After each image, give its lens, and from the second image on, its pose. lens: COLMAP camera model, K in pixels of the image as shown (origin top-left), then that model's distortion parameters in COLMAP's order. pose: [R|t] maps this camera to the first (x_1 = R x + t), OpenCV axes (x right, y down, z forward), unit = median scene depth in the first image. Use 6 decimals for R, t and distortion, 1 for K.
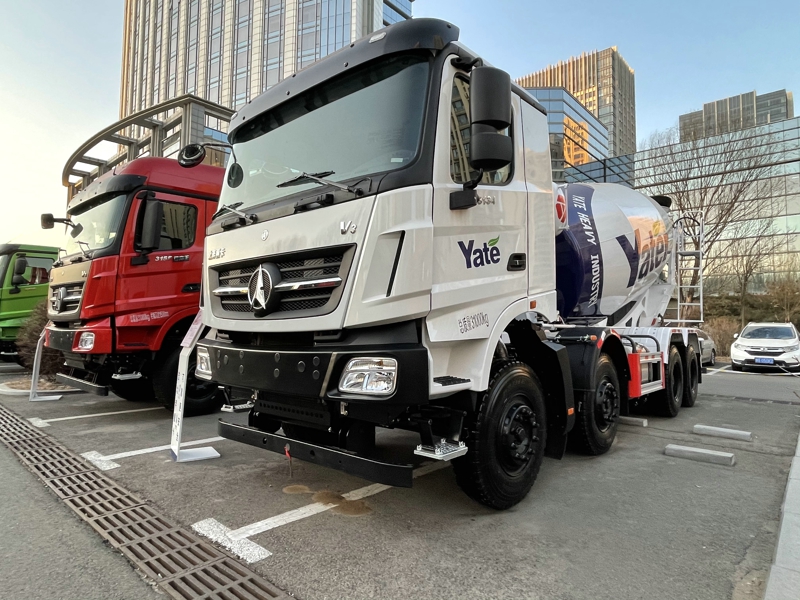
lens RADIAL K [[474.8, 0, 399.8], [0, 474.8, 289.6], [0, 0, 1]] dist [0.015791, -0.010355]
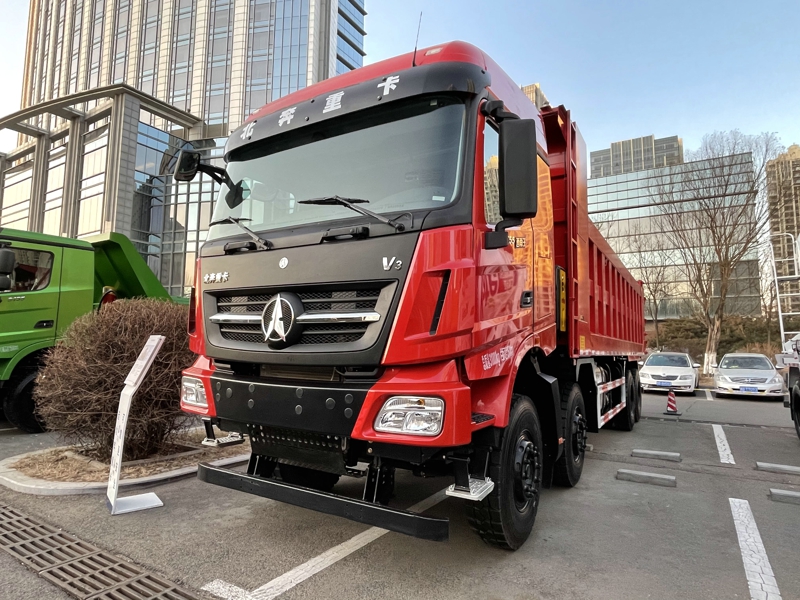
lens RADIAL K [[474.8, 0, 407.3], [0, 474.8, 300.0], [0, 0, 1]] dist [0.015791, -0.010355]
pose [[0.985782, 0.033088, 0.164736, -0.198416], [-0.031454, 0.999427, -0.012519, -0.036880], [-0.165056, 0.007159, 0.986258, 0.026121]]
